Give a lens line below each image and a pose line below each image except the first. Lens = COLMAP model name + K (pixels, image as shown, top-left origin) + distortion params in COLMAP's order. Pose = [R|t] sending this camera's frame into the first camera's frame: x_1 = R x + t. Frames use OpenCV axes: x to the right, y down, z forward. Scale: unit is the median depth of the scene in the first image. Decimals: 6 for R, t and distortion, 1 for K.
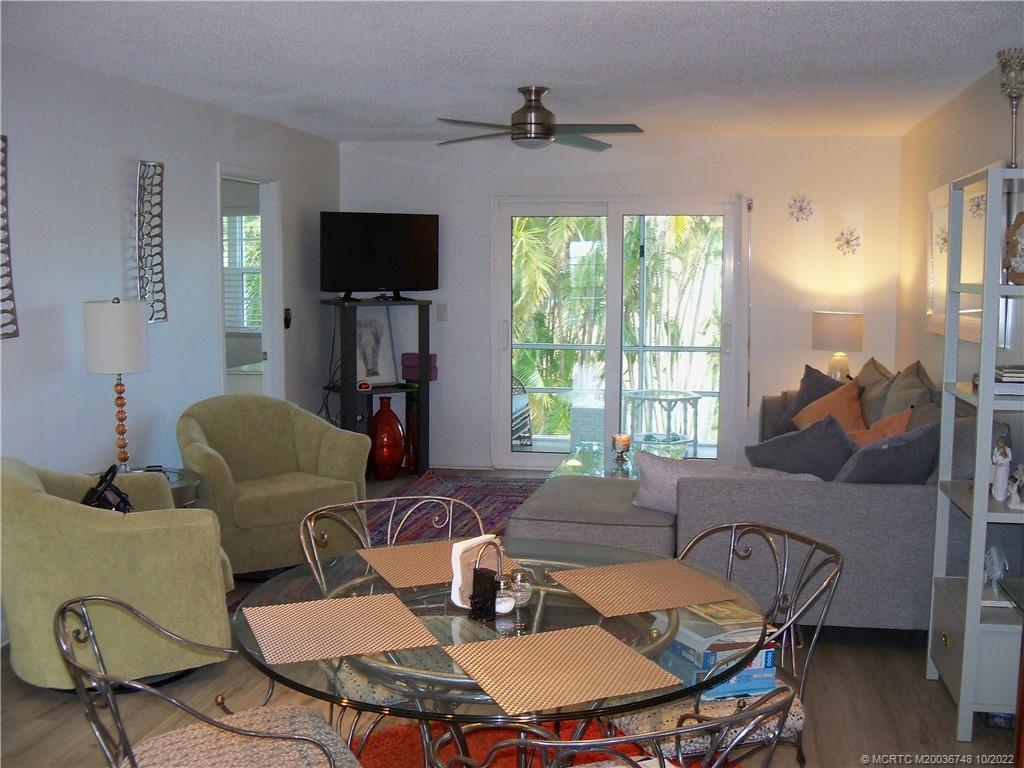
lens RADIAL K [[1060.7, 0, 512.0], [0, 1060.7, 384.0], [0, 0, 1]] dist [-0.247921, 0.306377]
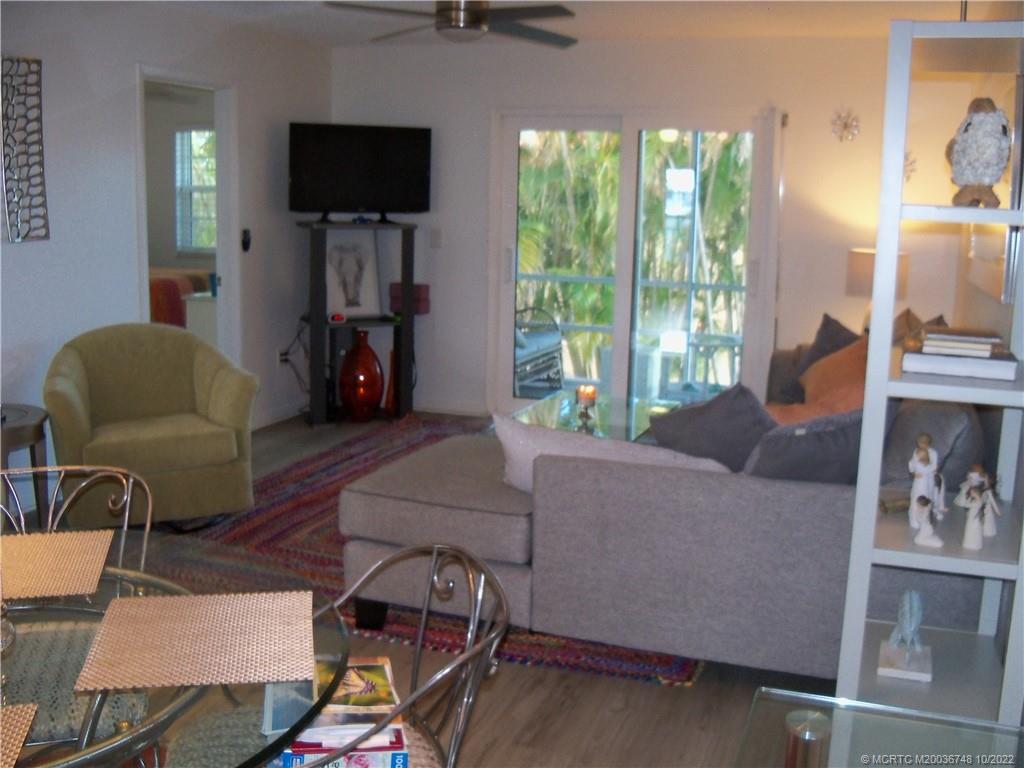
lens RADIAL K [[1060.7, 0, 512.0], [0, 1060.7, 384.0], [0, 0, 1]] dist [-0.247921, 0.306377]
pose [[0.987676, 0.047529, -0.149123, 0.199060], [-0.037837, 0.997023, 0.067176, -0.010511], [0.151872, -0.060706, 0.986534, 0.184950]]
